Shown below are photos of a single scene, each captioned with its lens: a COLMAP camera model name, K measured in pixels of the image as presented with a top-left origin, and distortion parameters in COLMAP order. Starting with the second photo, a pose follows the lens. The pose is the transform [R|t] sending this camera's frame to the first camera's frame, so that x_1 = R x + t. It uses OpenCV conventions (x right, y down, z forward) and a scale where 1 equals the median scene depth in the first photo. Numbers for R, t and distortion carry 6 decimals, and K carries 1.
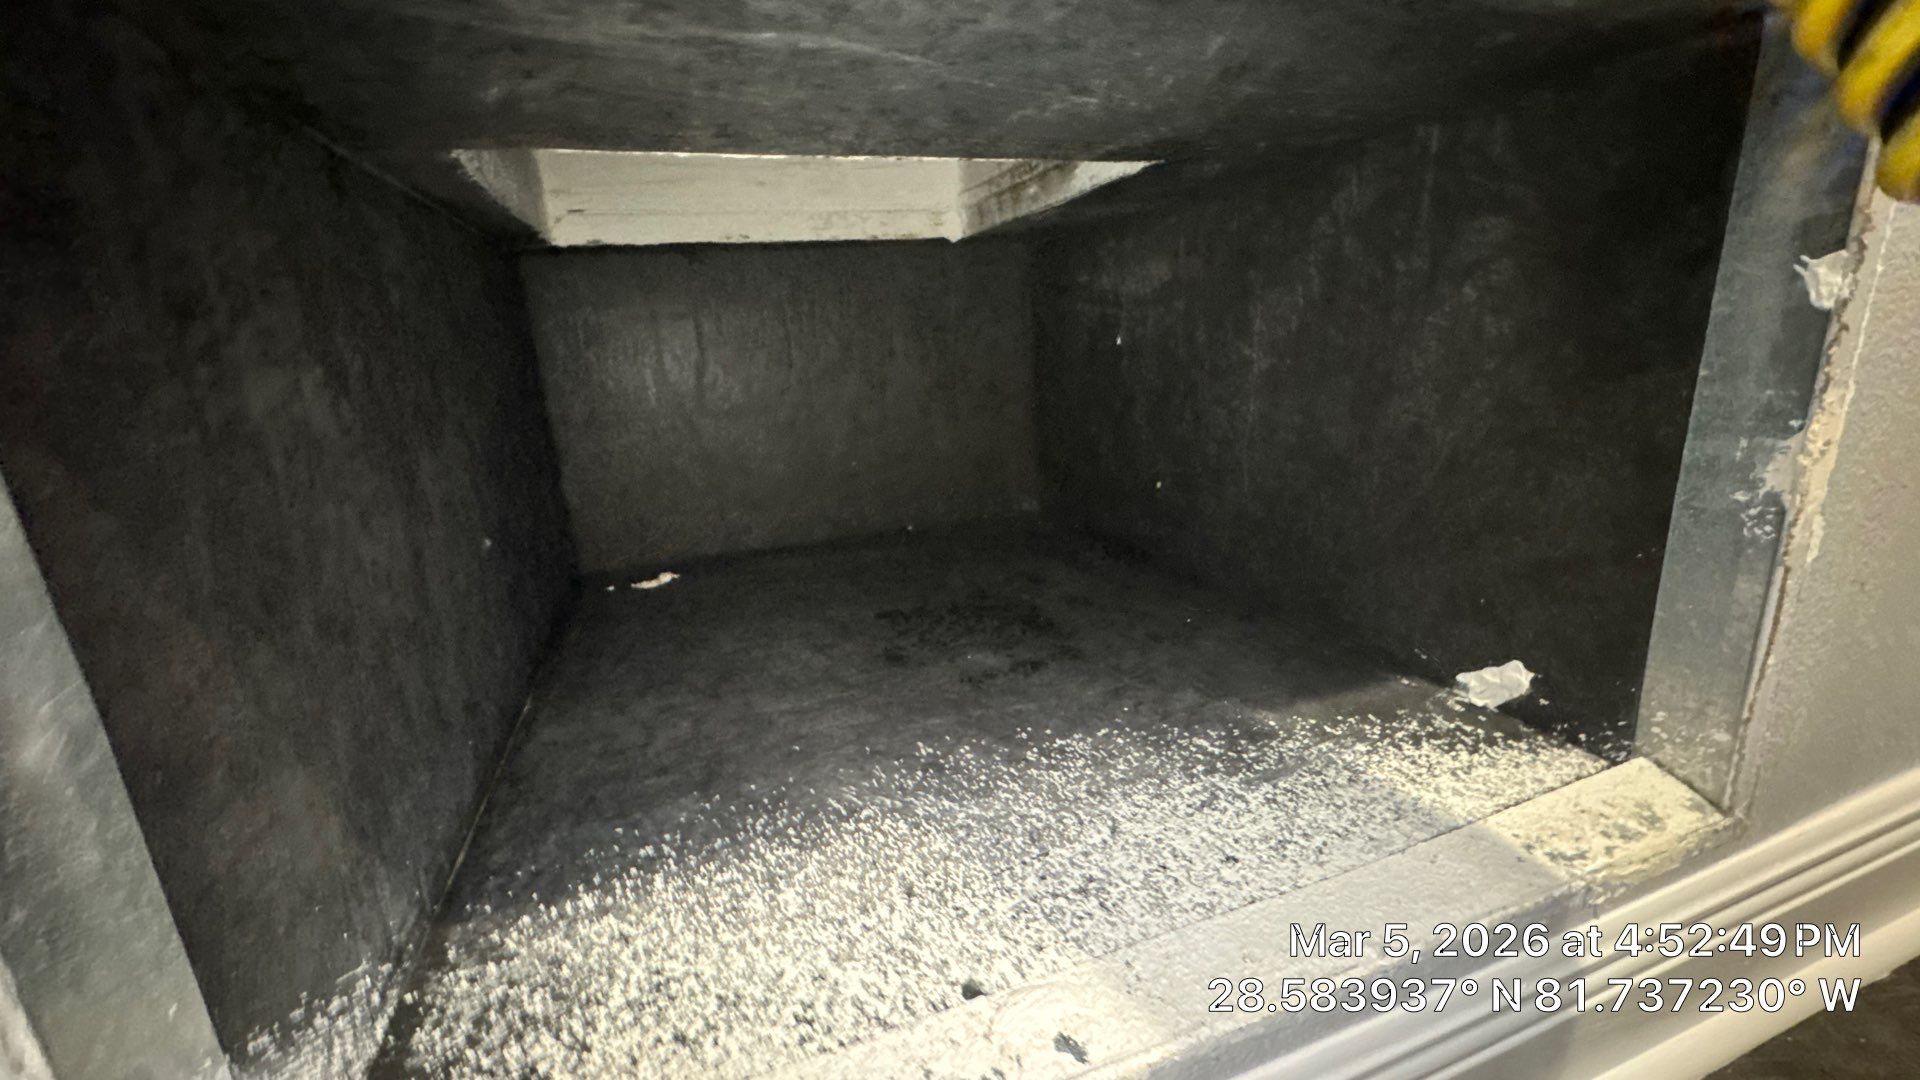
lens RADIAL K [[763.7, 0, 953.9], [0, 763.7, 539.9], [0, 0, 1]] dist [-0.003443, 0.000717]
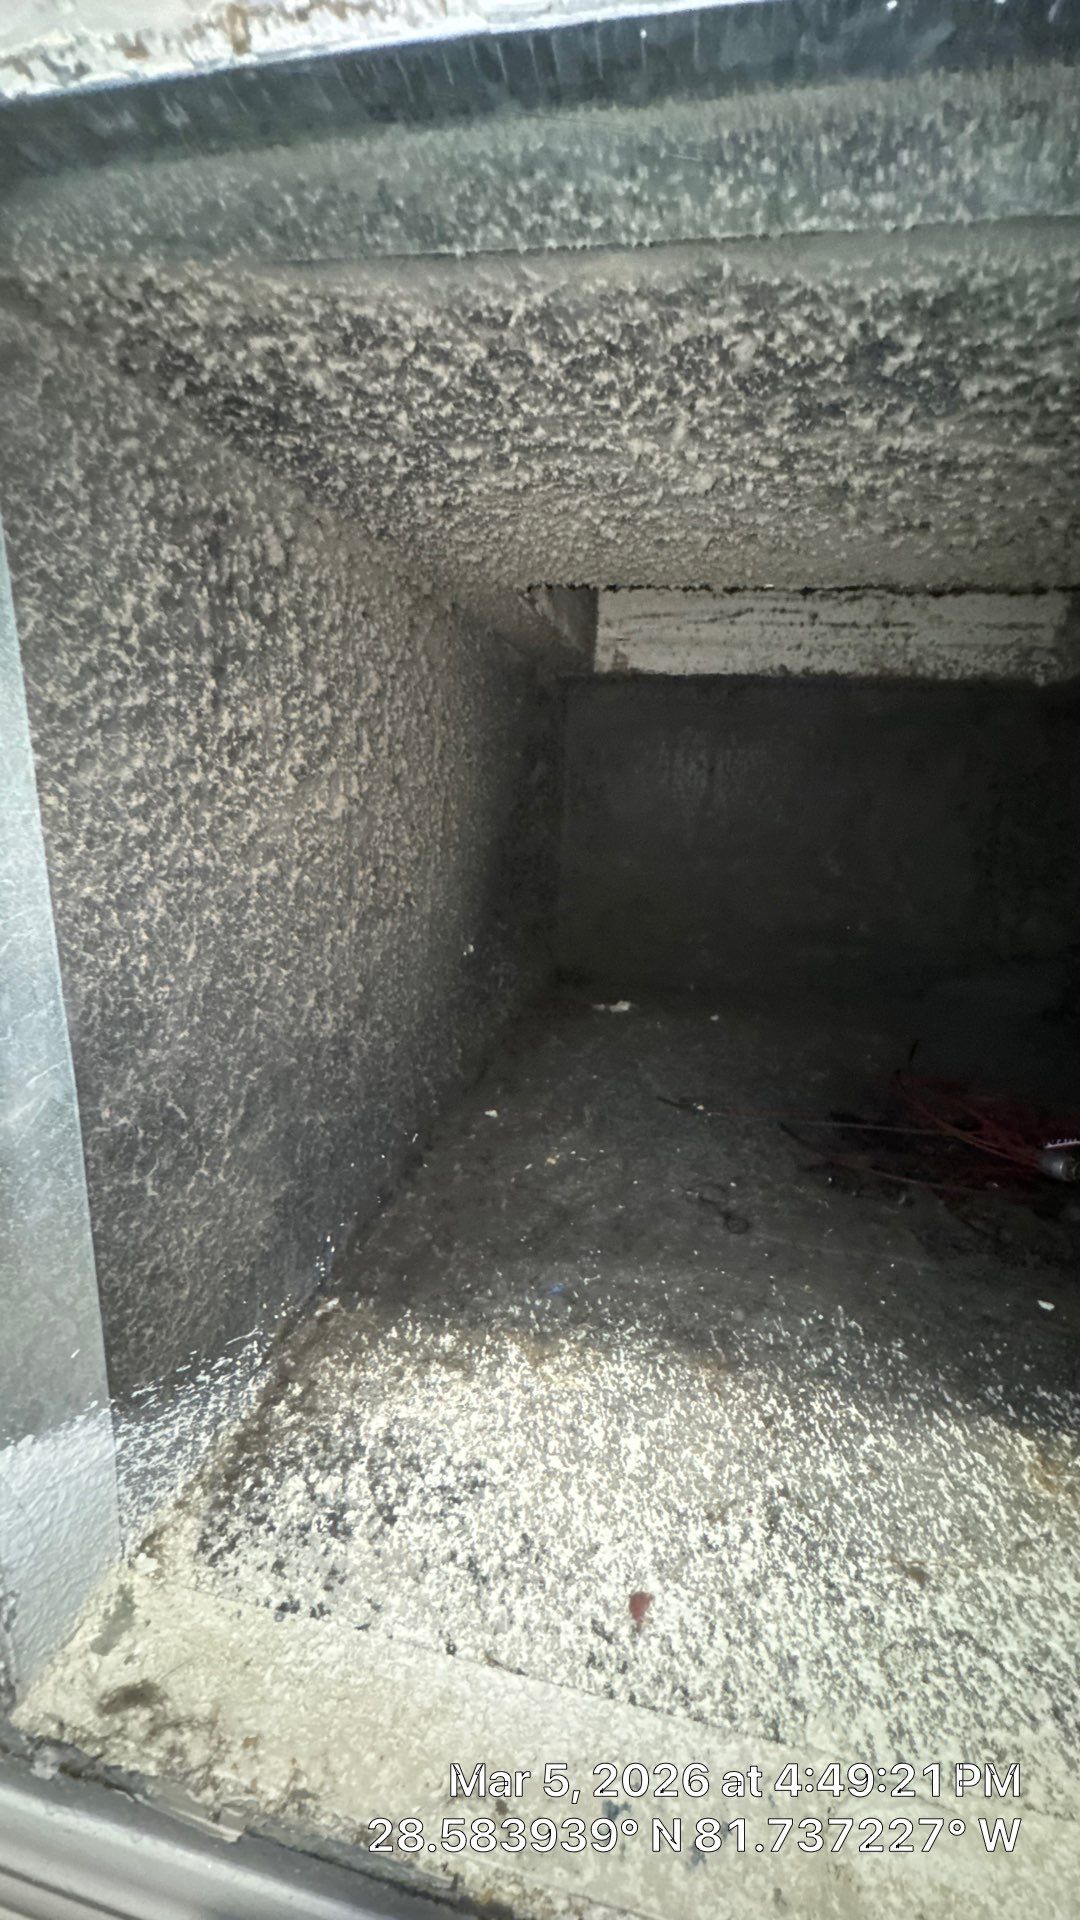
lens RADIAL K [[763.7, 0, 542.4], [0, 763.7, 957.9], [0, 0, 1]] dist [-0.003443, 0.000717]
pose [[0.852737, 0.216813, -0.475219, -0.013027], [-0.219890, 0.974247, 0.049916, -0.083539], [0.473803, 0.061931, 0.878451, 0.153610]]
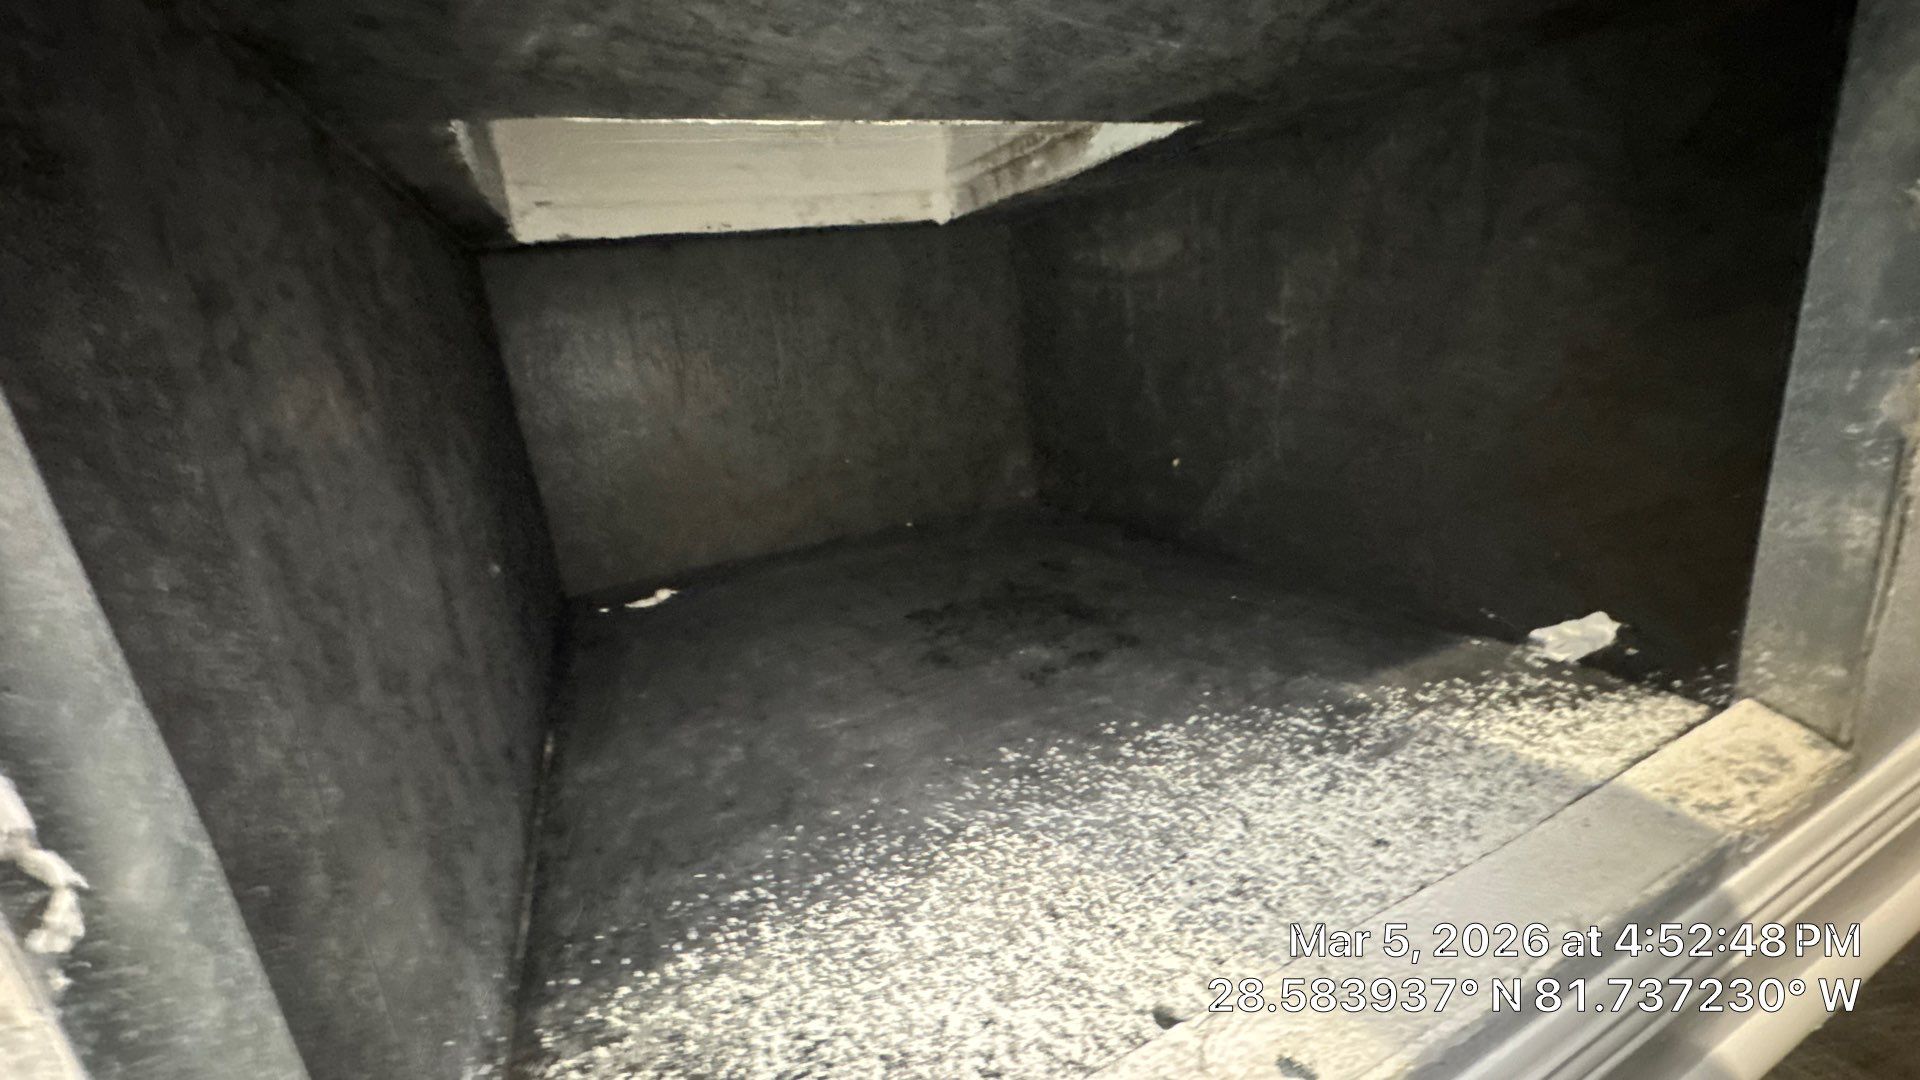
lens RADIAL K [[763.7, 0, 953.9], [0, 763.7, 540.7], [0, 0, 1]] dist [-0.003443, 0.000717]
pose [[0.994879, -0.069113, 0.073755, -0.200264], [0.068566, 0.997597, 0.009923, -0.002011], [-0.074264, -0.004815, 0.997227, 0.091675]]
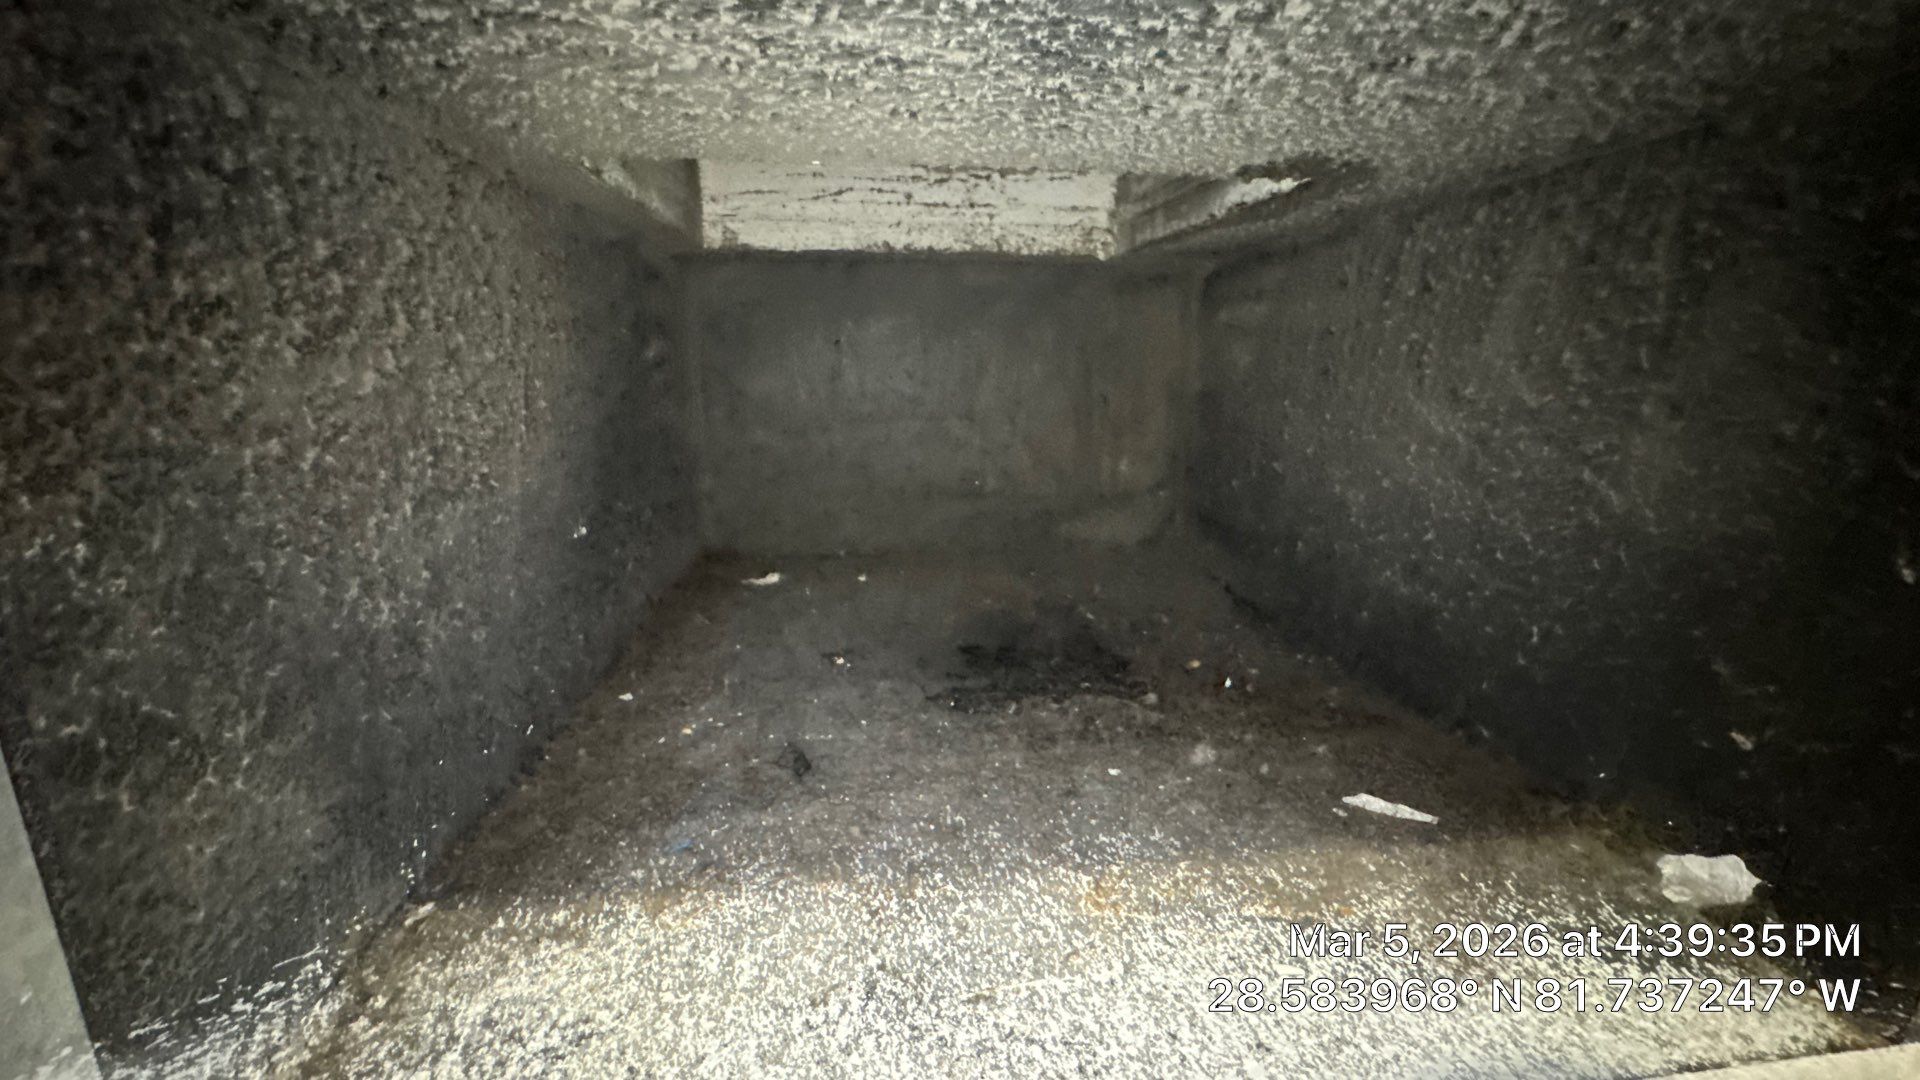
lens RADIAL K [[763.7, 0, 956.8], [0, 763.7, 540.1], [0, 0, 1]] dist [-0.003443, 0.000717]
pose [[0.969860, 0.120098, -0.212011, 0.152602], [-0.122902, 0.992419, -0.000050, -0.064824], [0.210397, 0.026105, 0.977267, 0.136495]]
